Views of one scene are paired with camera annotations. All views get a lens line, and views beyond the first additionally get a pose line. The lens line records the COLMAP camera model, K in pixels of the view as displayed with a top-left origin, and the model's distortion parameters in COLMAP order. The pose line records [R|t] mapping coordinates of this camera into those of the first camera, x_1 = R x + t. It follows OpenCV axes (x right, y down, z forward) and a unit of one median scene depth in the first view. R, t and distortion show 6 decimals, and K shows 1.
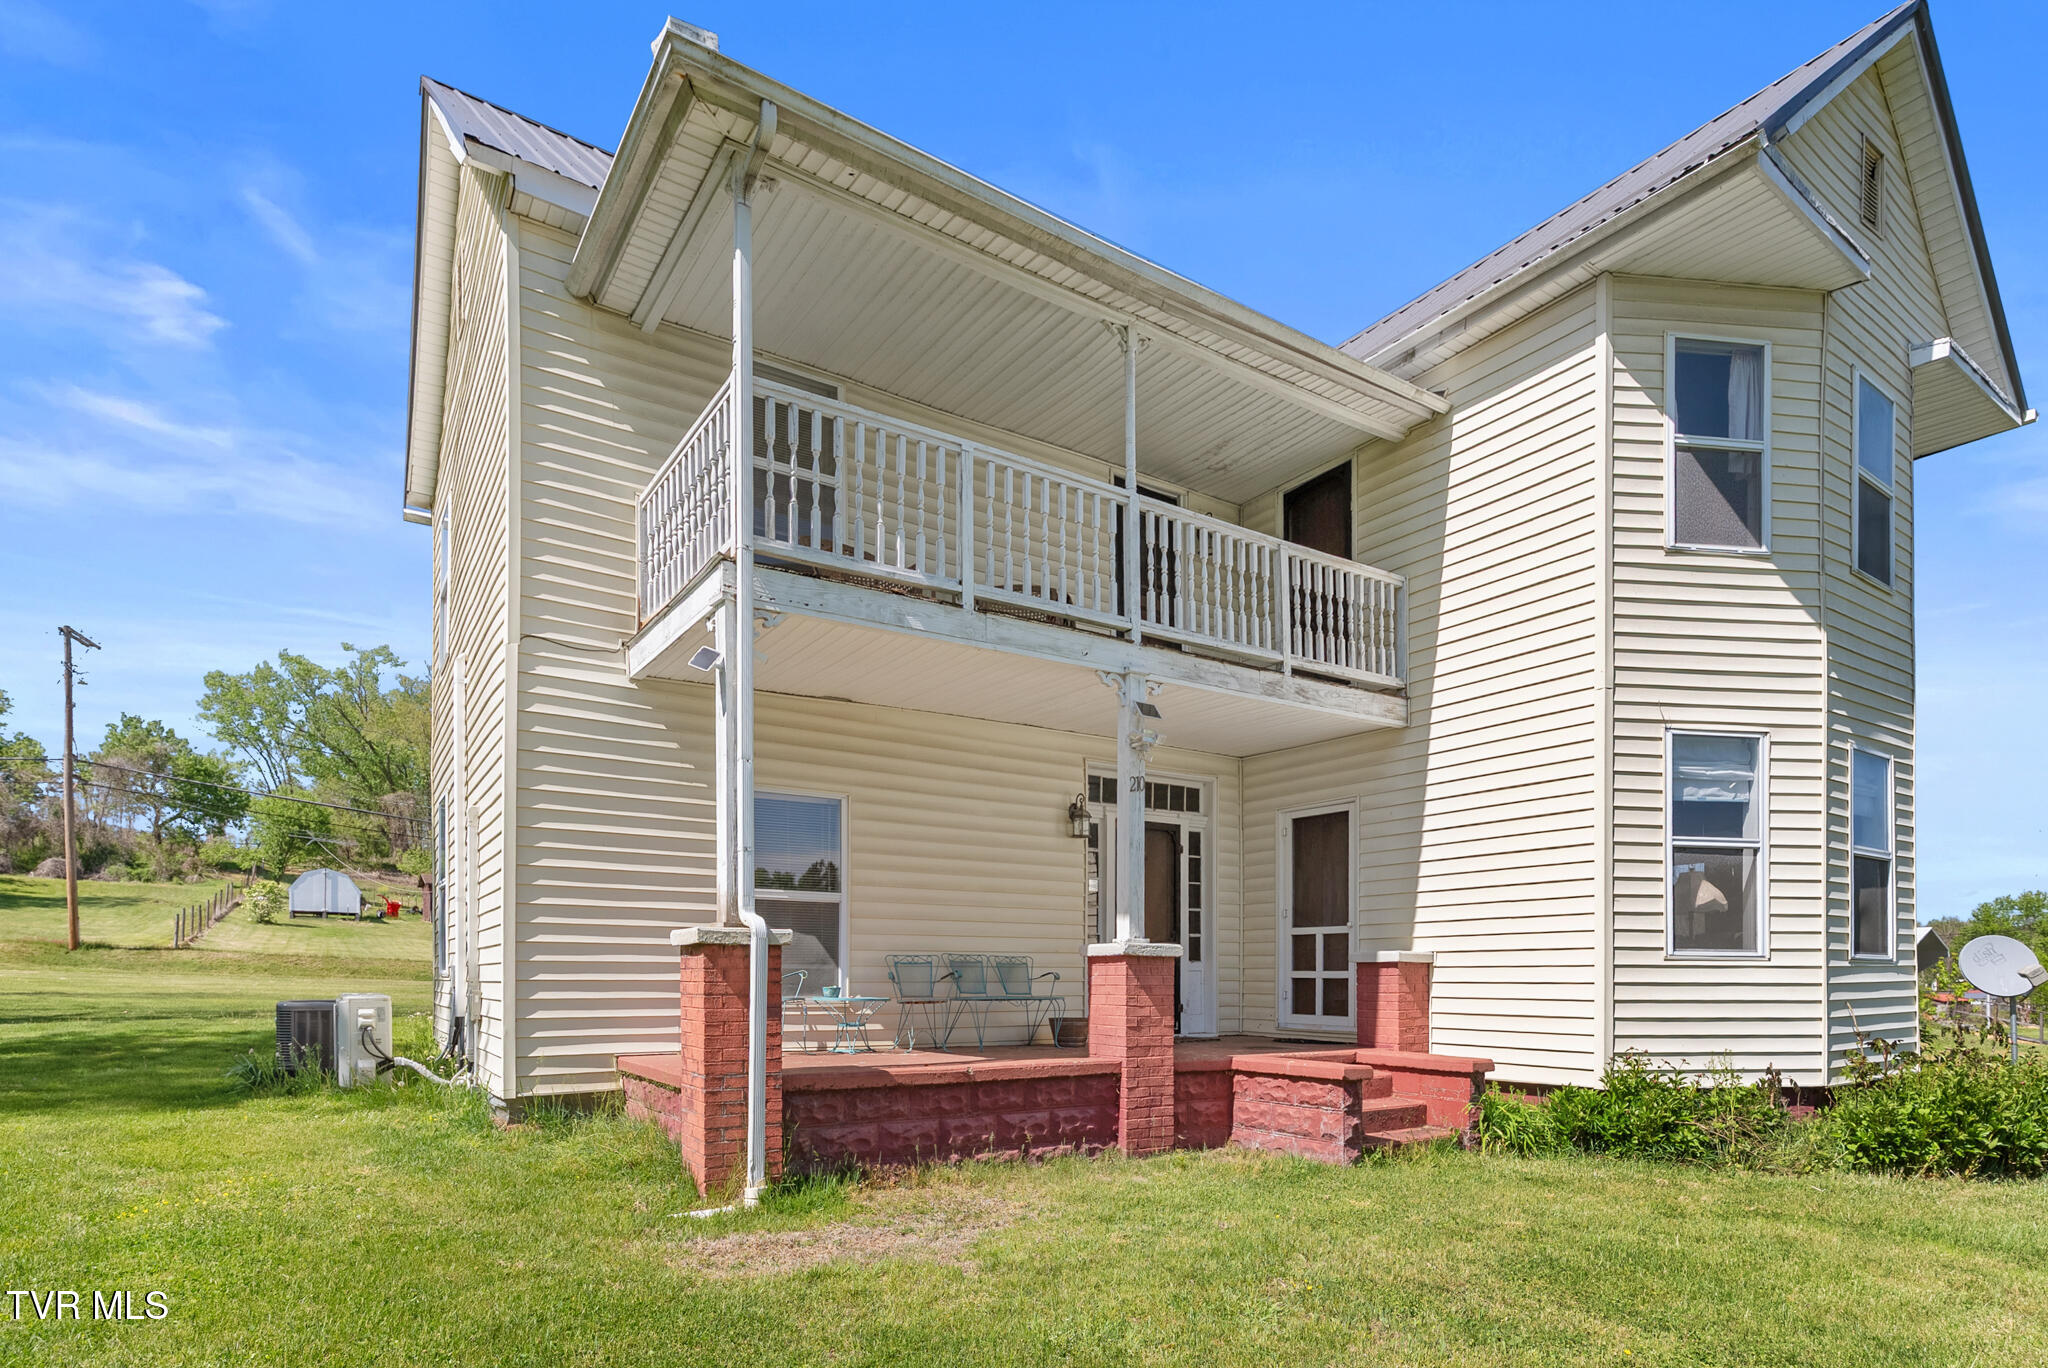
lens RADIAL K [[1186.8, 0, 1024.0], [0, 1186.8, 684.0], [0, 0, 1]] dist [0.000472, 0.000492]
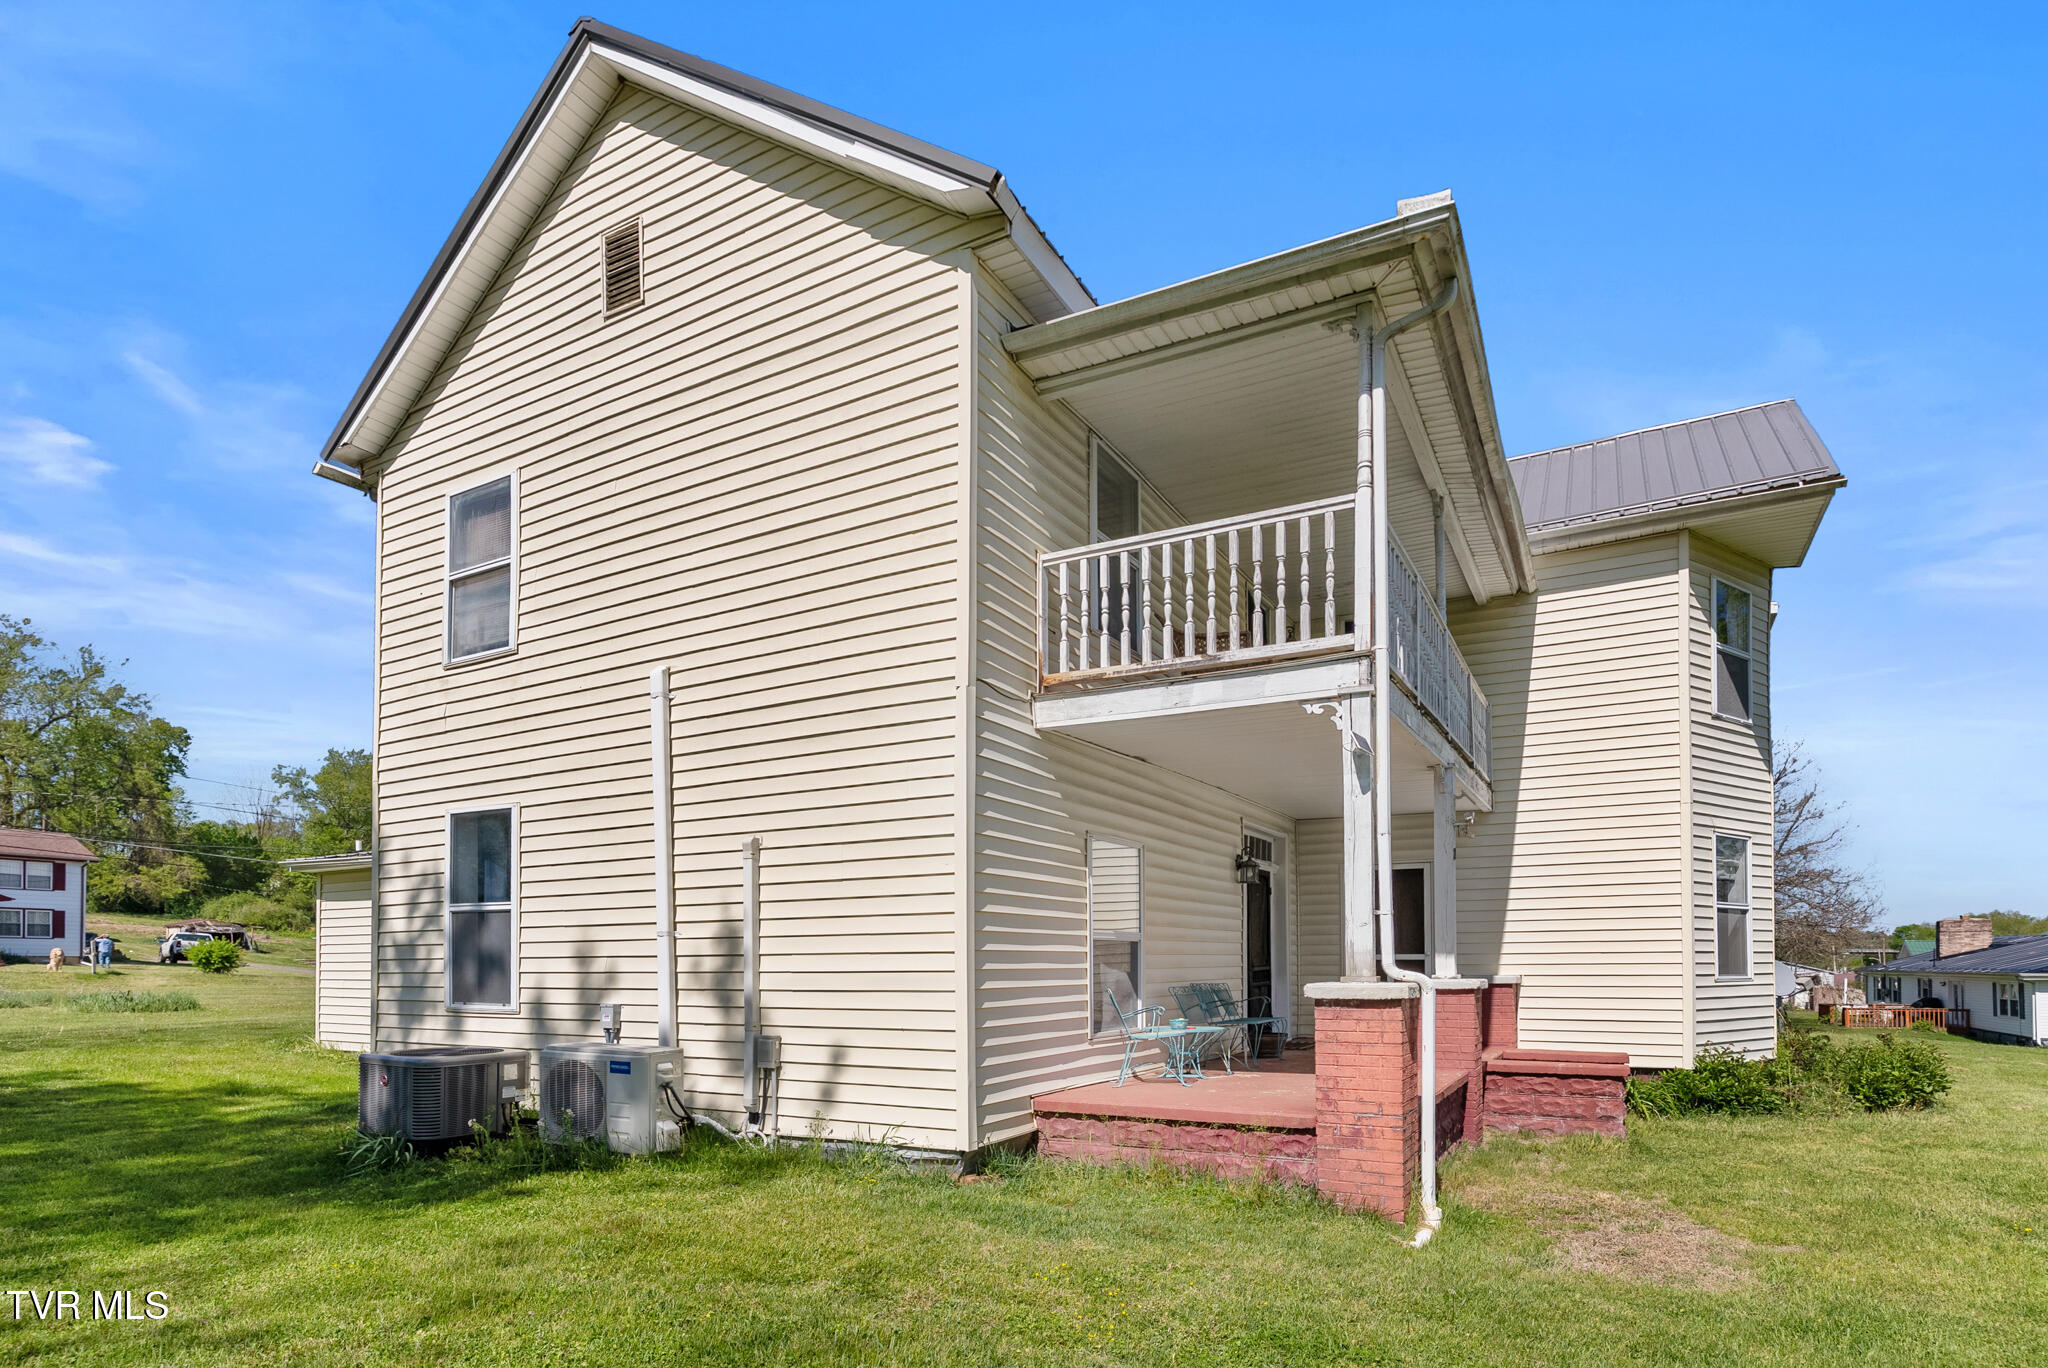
lens RADIAL K [[998.5, 0, 1019.8], [0, 998.5, 702.5], [0, 0, 1]] dist [0.000038, -0.000241]
pose [[0.879337, 0.103569, 0.464801, -0.815169], [-0.097480, 0.994542, -0.037190, 0.006469], [-0.466116, -0.012606, 0.884634, 0.251027]]
